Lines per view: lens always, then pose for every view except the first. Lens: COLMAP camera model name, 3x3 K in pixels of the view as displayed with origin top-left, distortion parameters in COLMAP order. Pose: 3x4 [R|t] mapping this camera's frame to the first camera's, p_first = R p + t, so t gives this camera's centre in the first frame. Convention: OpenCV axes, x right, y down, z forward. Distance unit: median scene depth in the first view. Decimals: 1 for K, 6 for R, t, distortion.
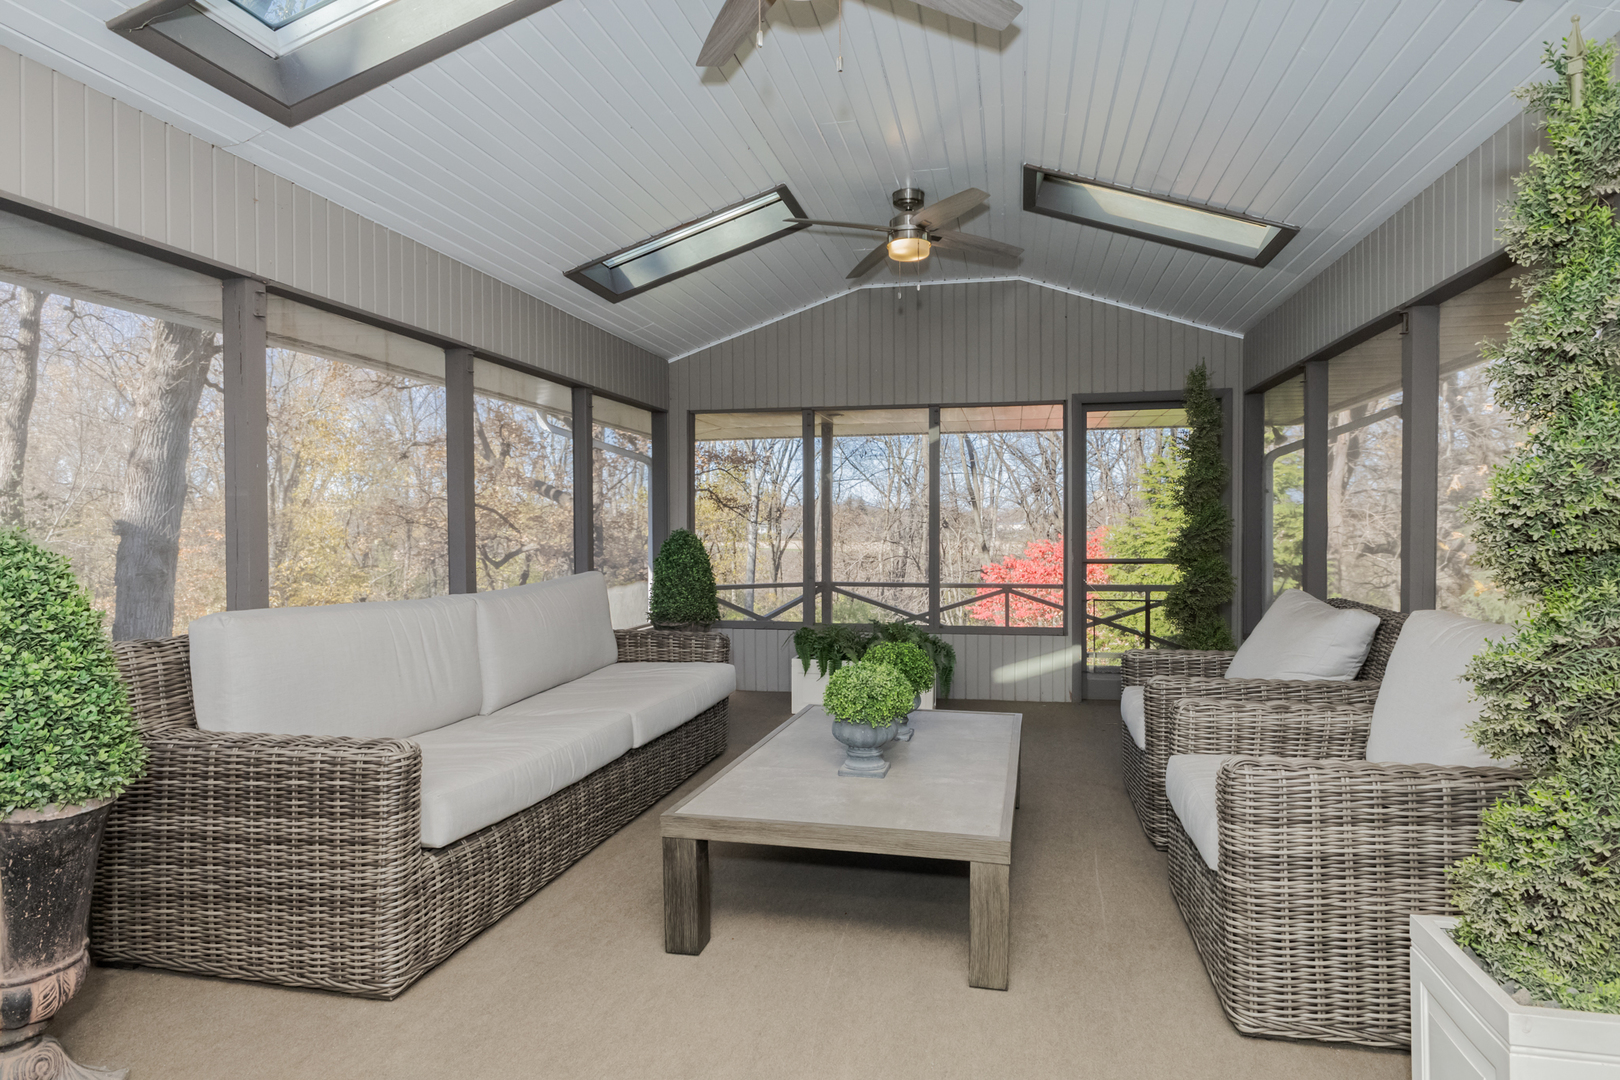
lens RADIAL K [[922.1, 0, 810.9], [0, 922.1, 536.0], [0, 0, 1]] dist [-0.000562, -0.000032]
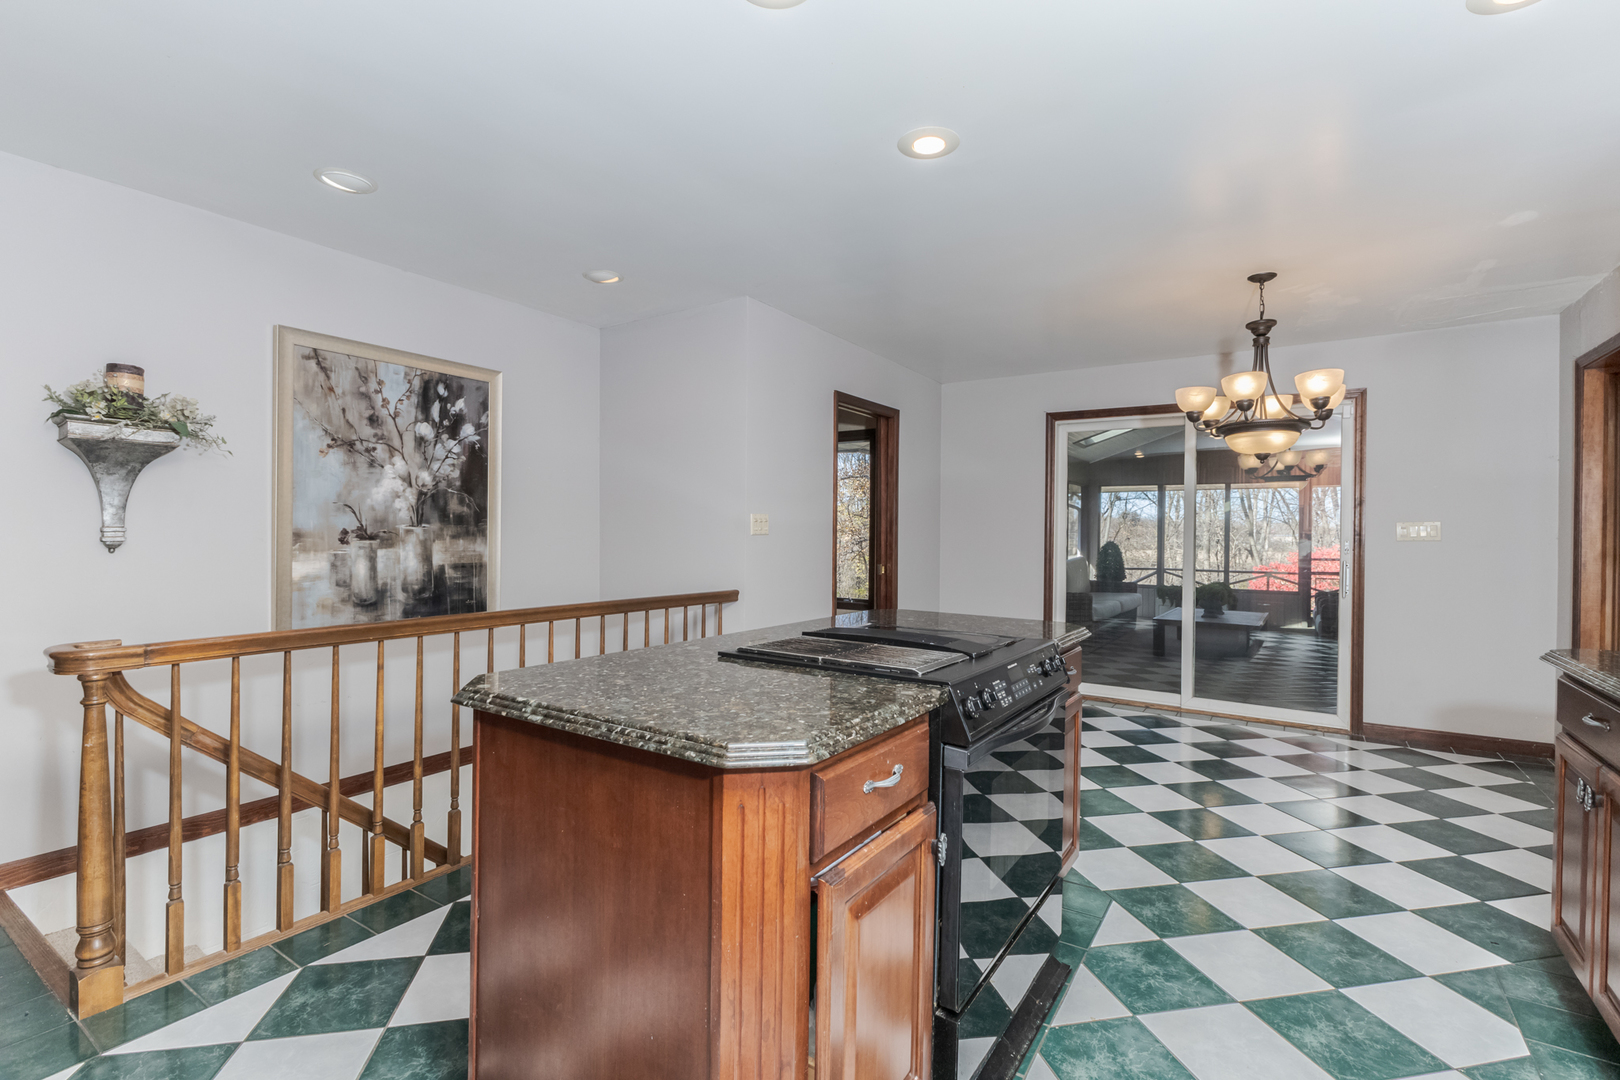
lens RADIAL K [[748.2, 0, 813.9], [0, 748.2, 538.8], [0, 0, 1]] dist [0.000759, 0.000031]
pose [[0.939100, 0.012968, -0.343399, -0.149745], [-0.014597, 0.999891, -0.002160, 0.001901], [0.343334, 0.007041, 0.939187, -0.853487]]
